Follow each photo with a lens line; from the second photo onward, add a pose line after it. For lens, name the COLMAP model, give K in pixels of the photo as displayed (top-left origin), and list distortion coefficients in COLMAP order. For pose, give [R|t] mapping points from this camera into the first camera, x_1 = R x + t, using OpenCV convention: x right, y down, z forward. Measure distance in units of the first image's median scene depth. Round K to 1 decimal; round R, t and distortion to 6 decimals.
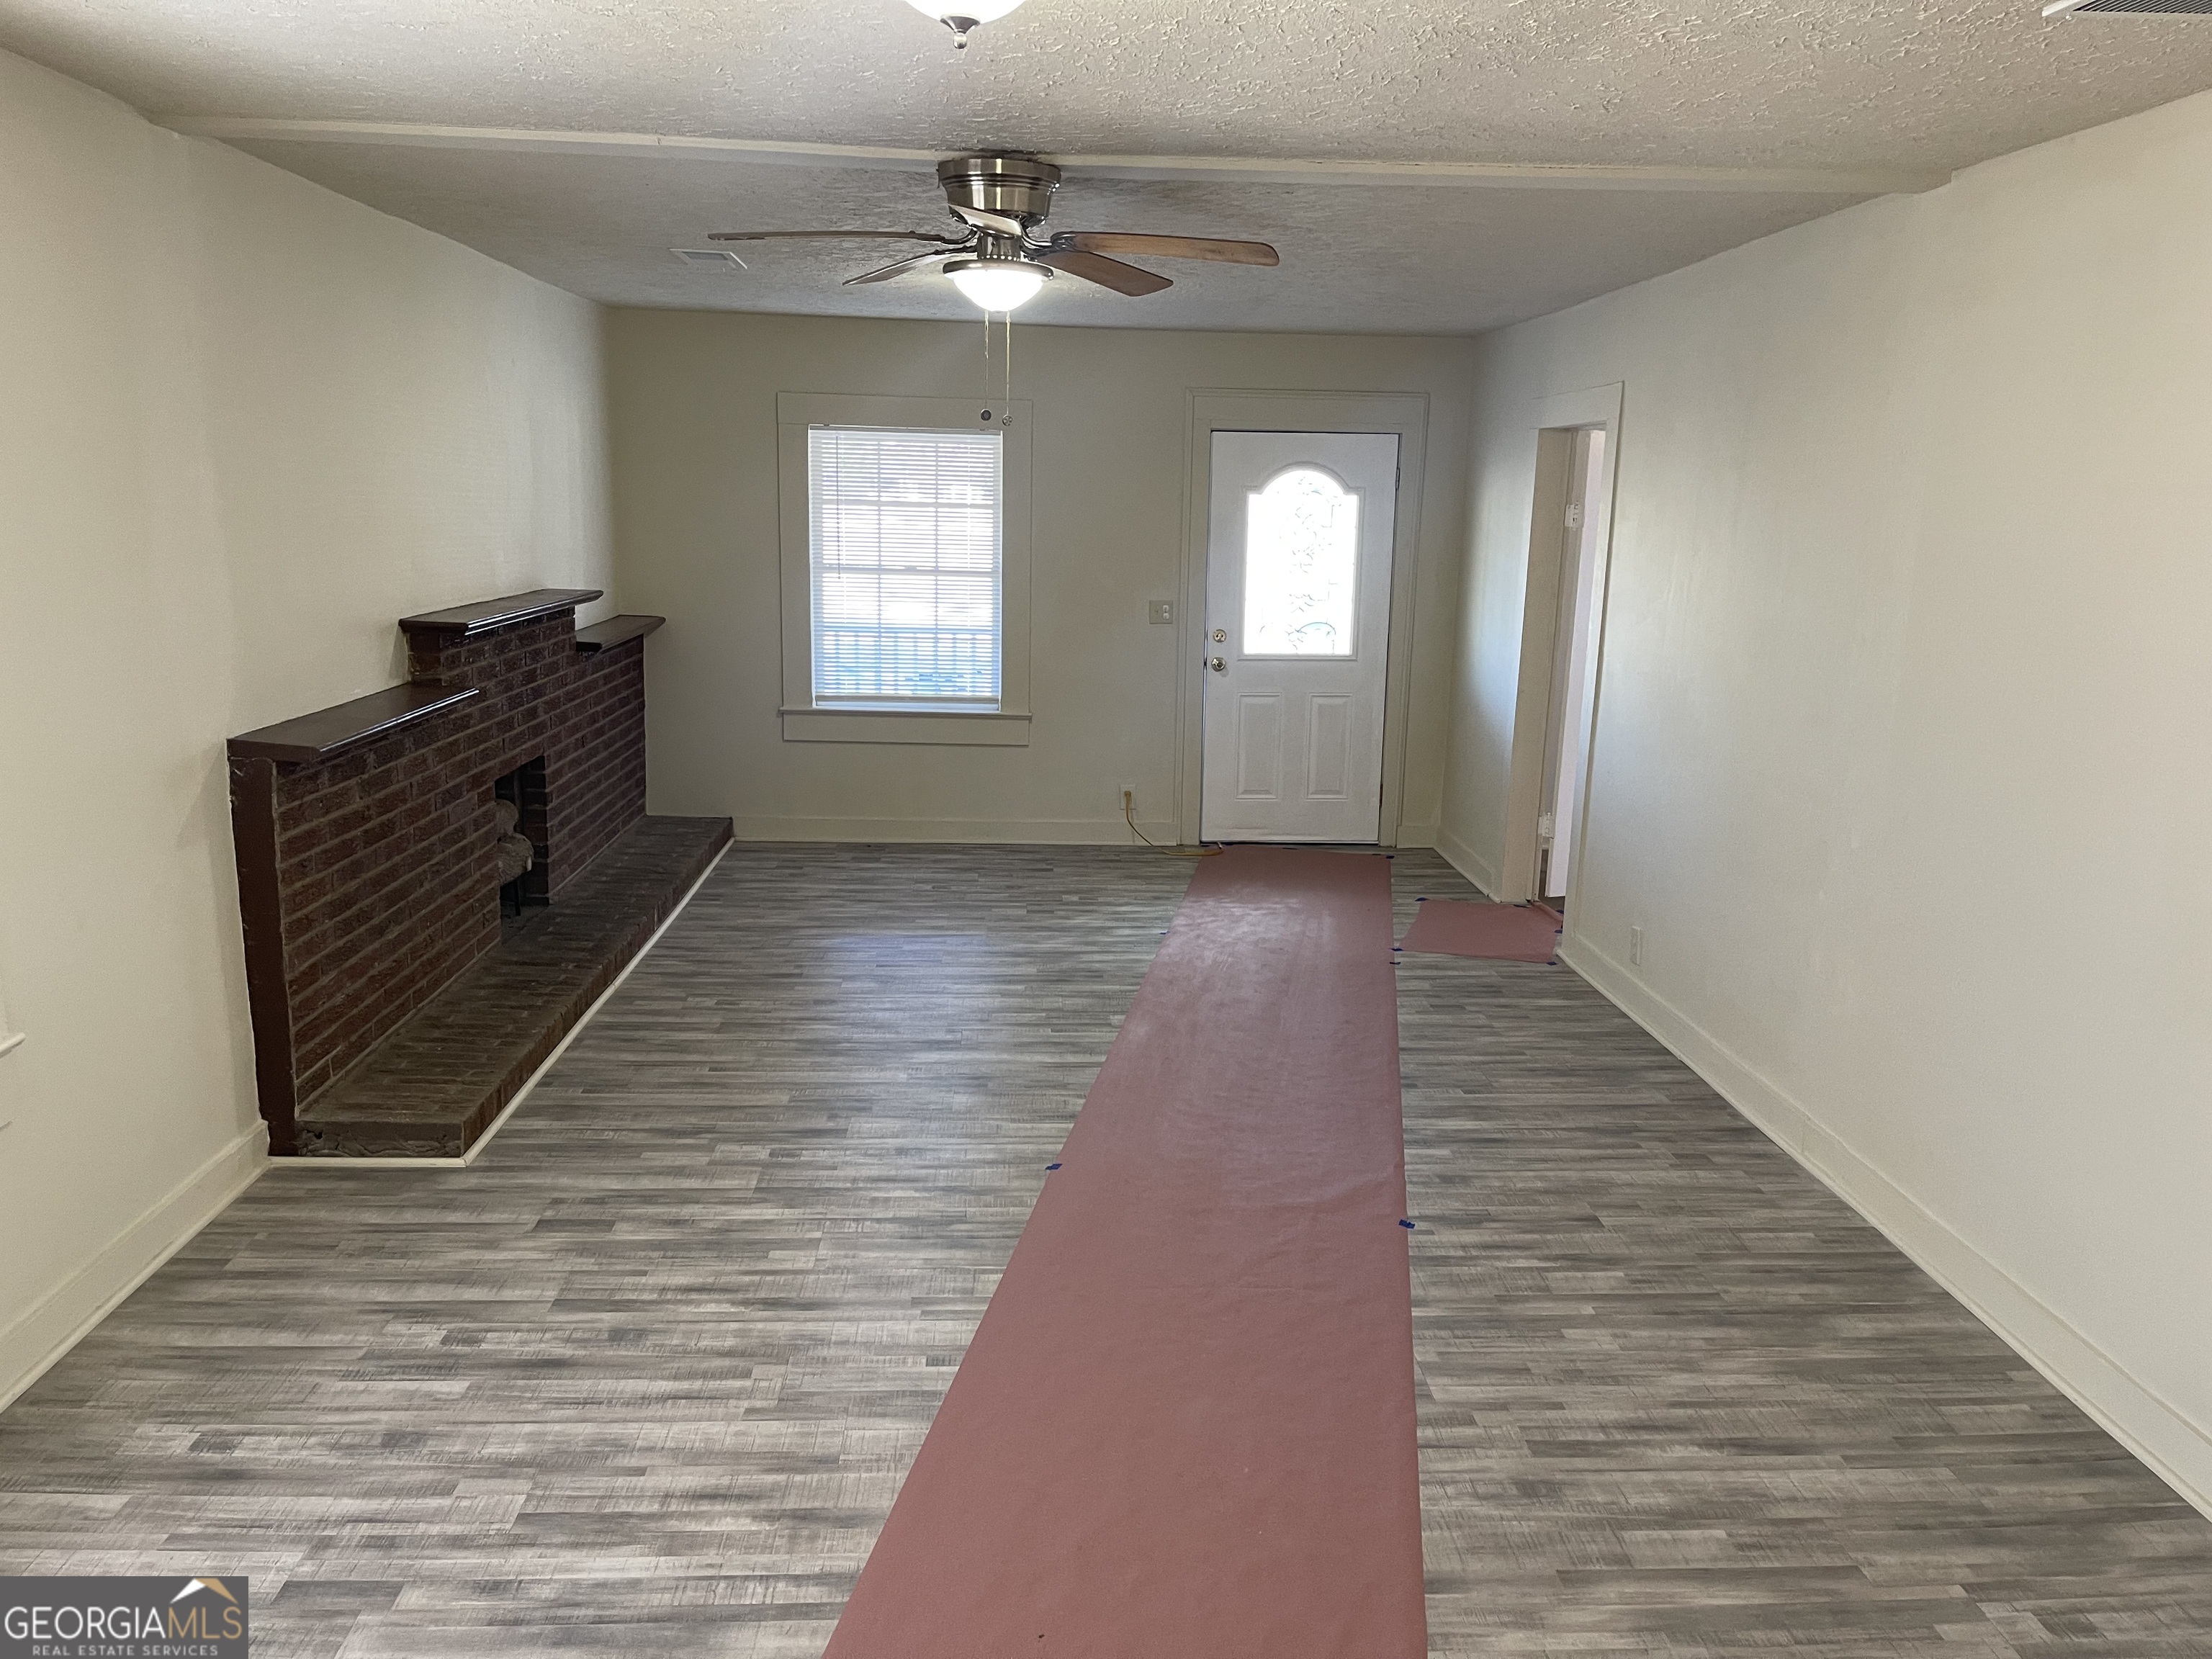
lens RADIAL K [[1676.7, 0, 1114.4], [0, 1676.7, 839.2], [0, 0, 1]] dist [0.067477, -0.087109]
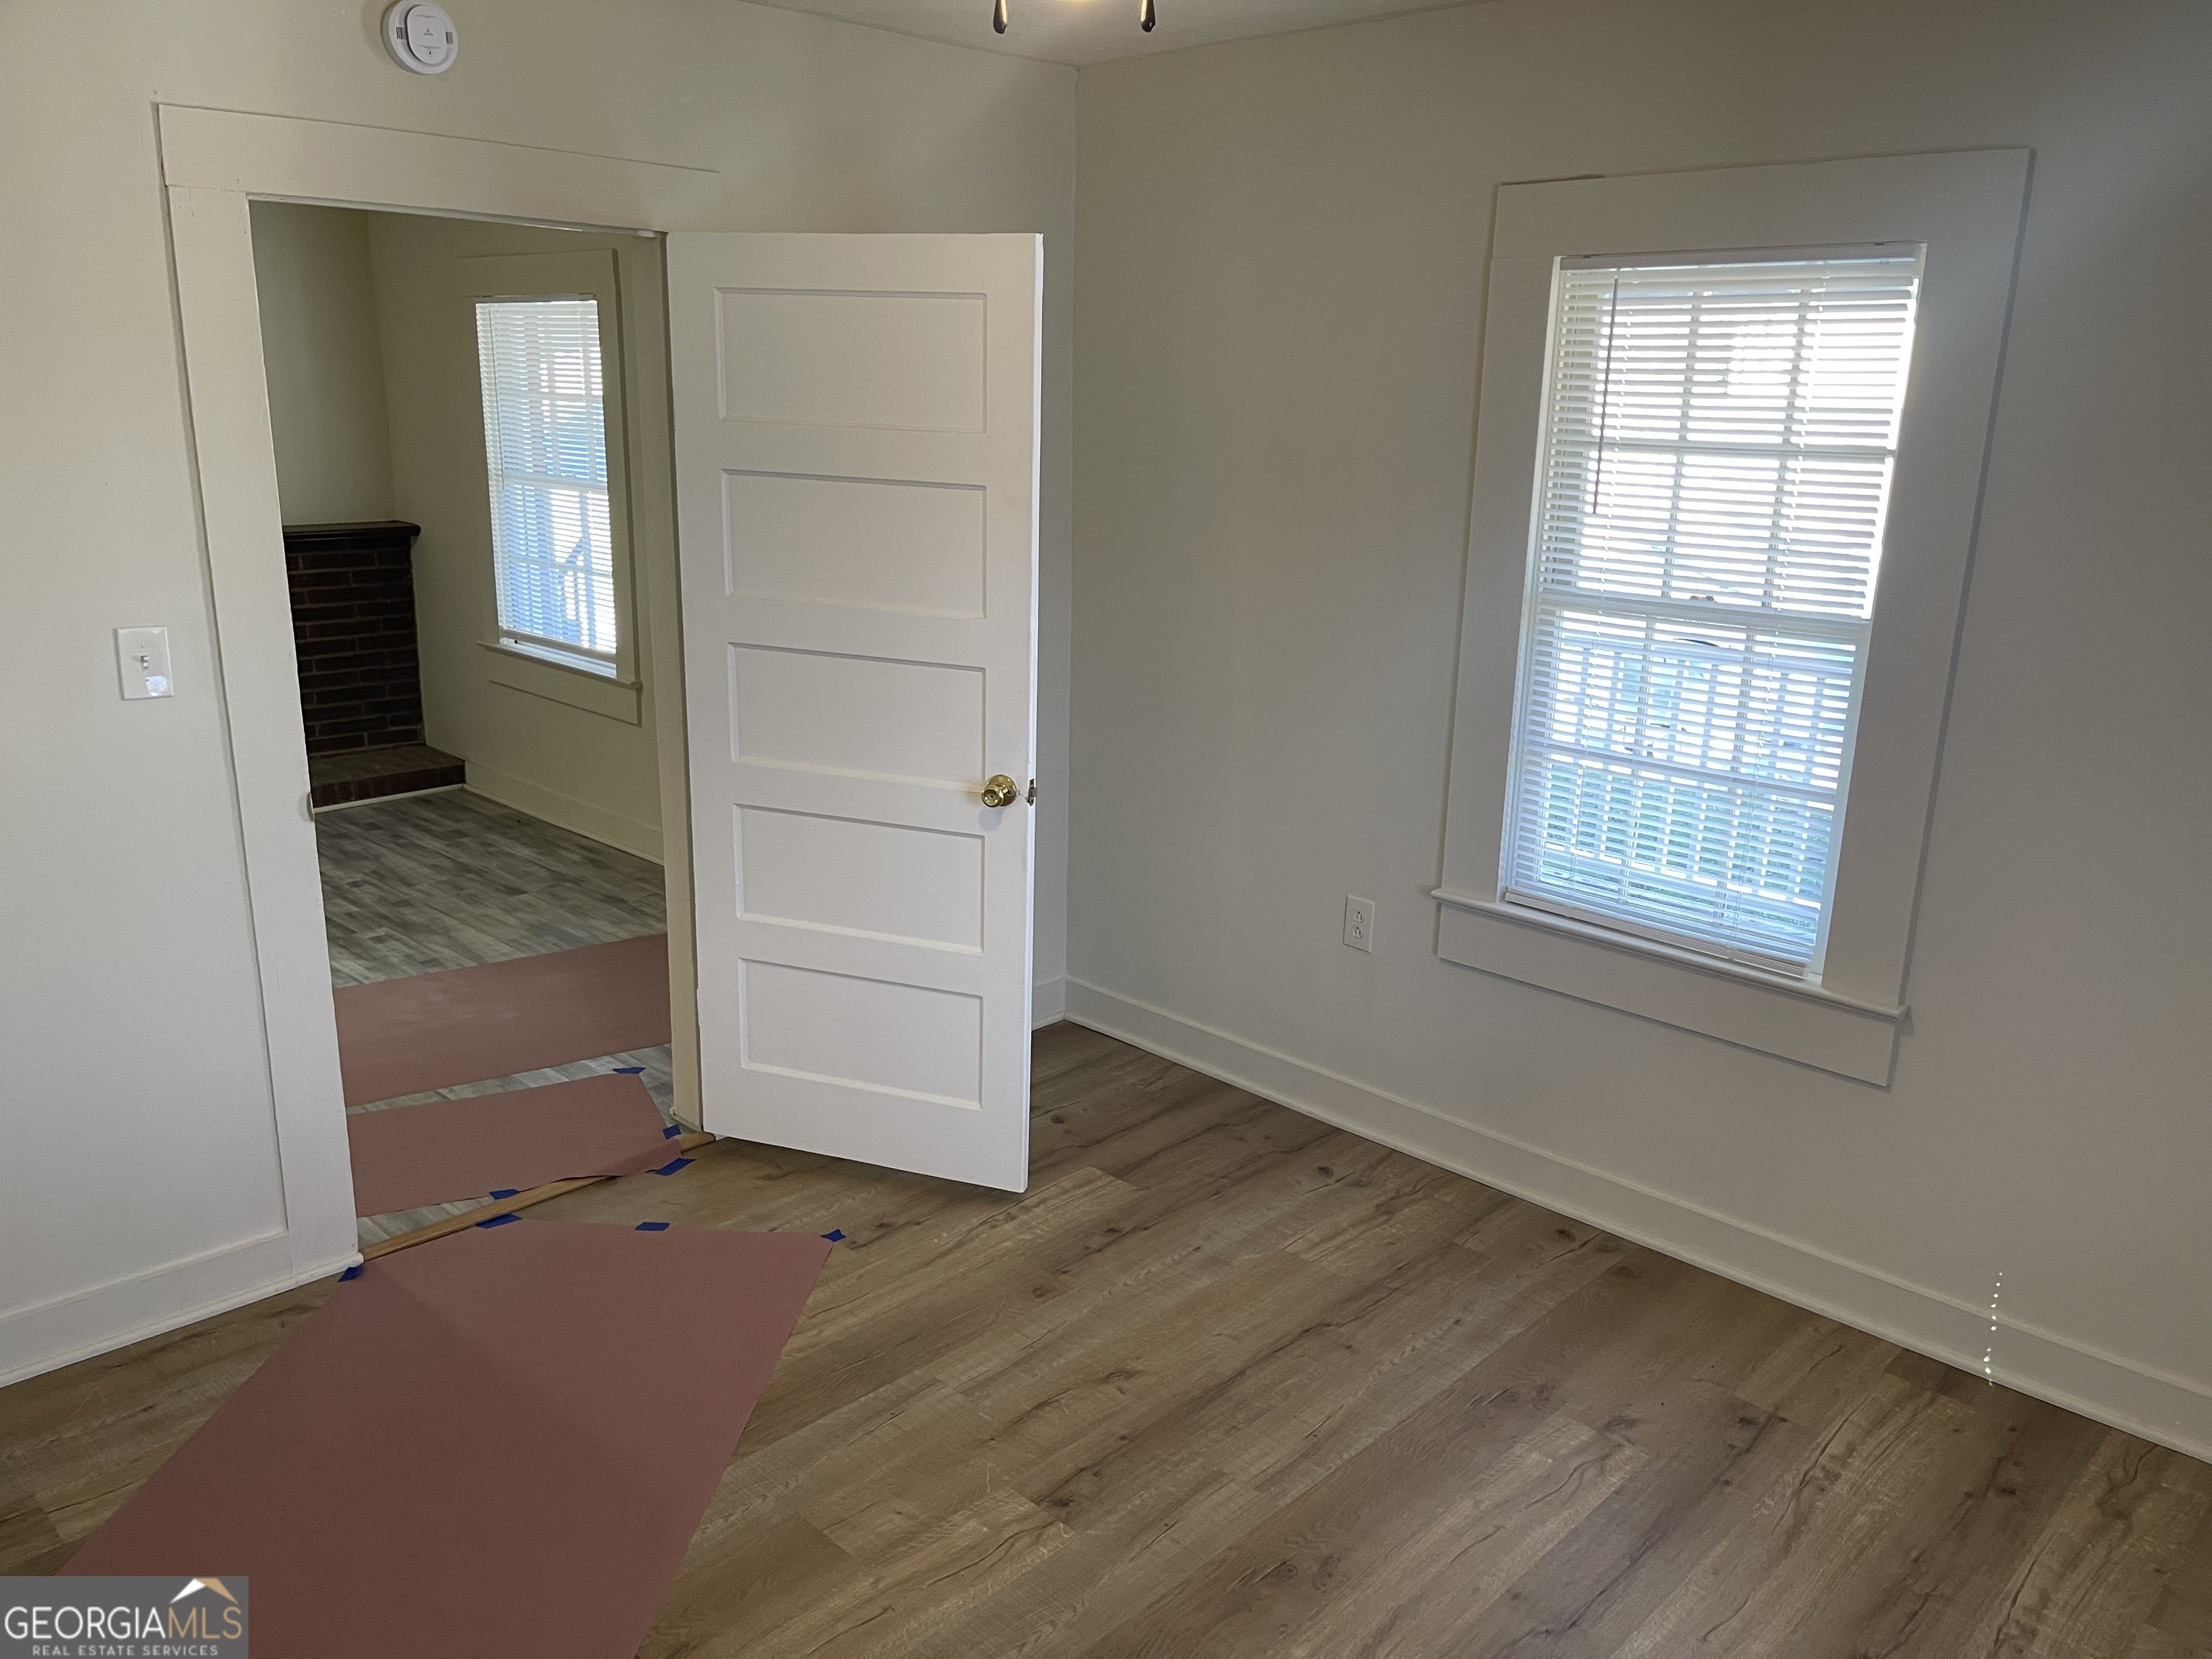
lens RADIAL K [[1676.7, 0, 1103.8], [0, 1676.7, 838.2], [0, 0, 1]] dist [0.067477, -0.087109]
pose [[0.669195, 0.184190, -0.719897, 1.183412], [-0.153640, 0.982155, 0.108470, -0.223869], [0.727030, 0.038017, 0.685552, 1.206059]]
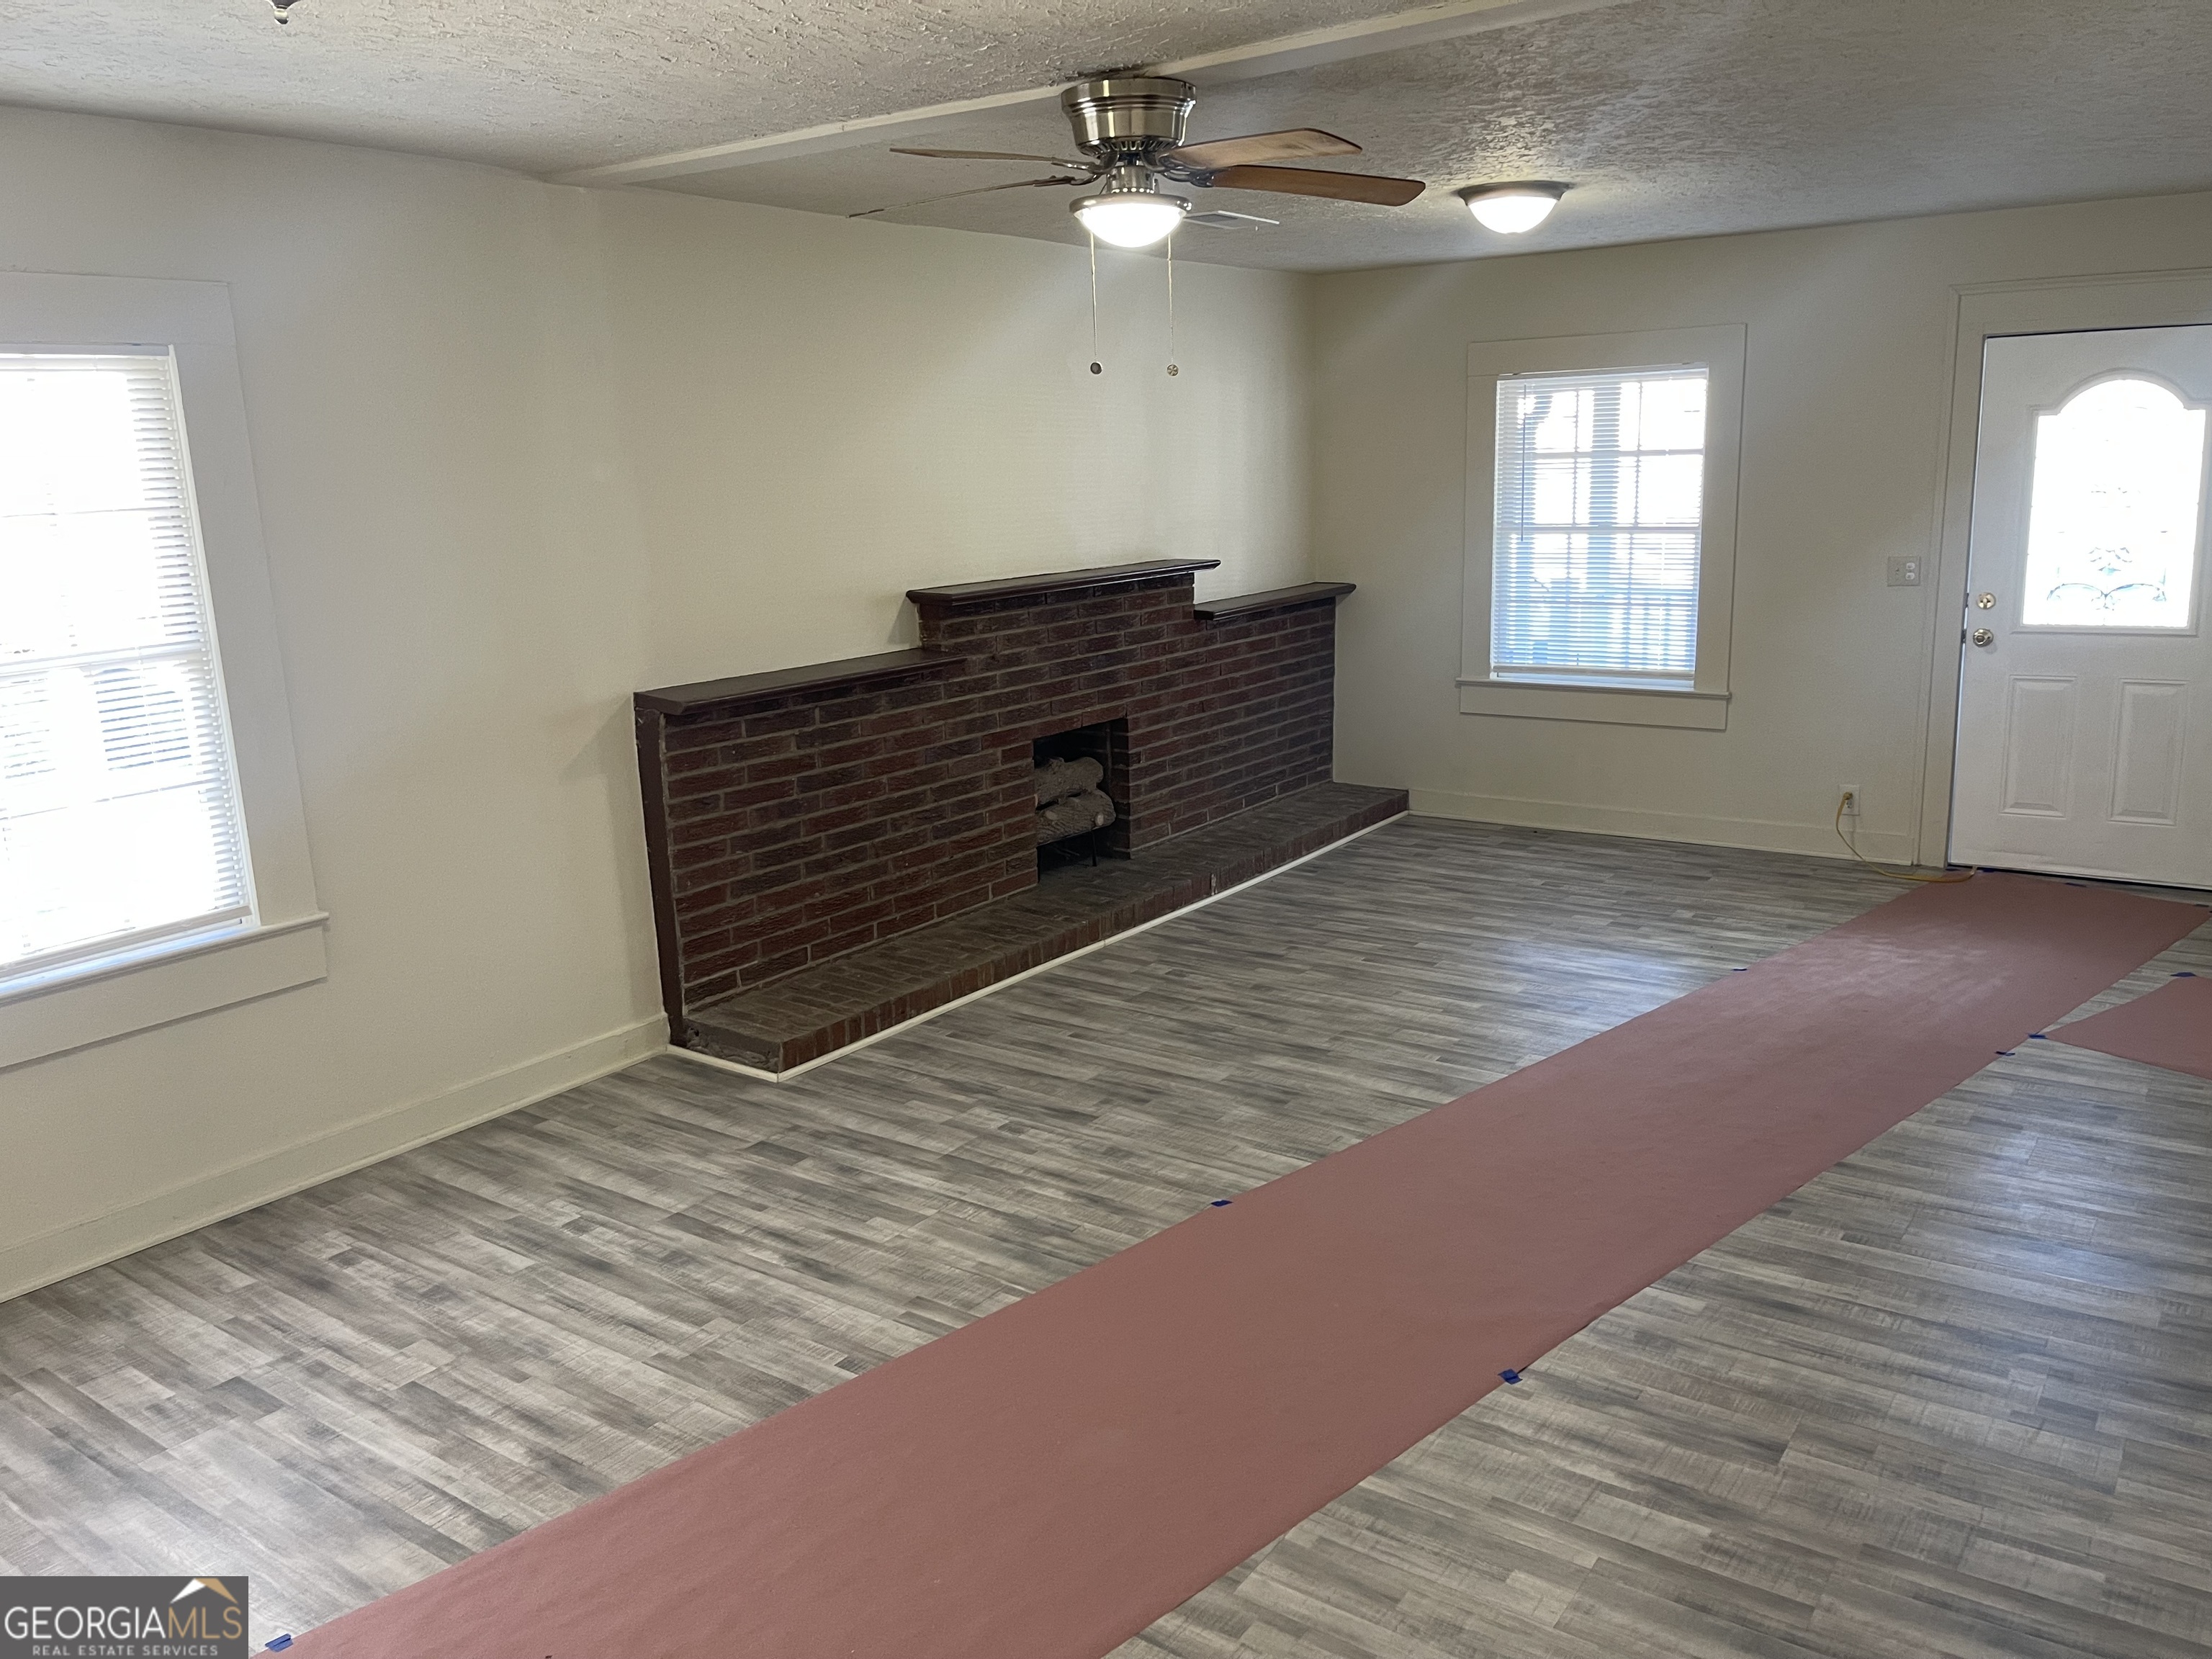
lens RADIAL K [[1676.7, 0, 1120.8], [0, 1676.7, 821.1], [0, 0, 1]] dist [0.067477, -0.087109]
pose [[0.780247, 0.083973, -0.619809, 0.459076], [-0.076210, 0.996327, 0.039047, -0.038159], [0.620811, 0.016770, 0.783781, 0.261966]]
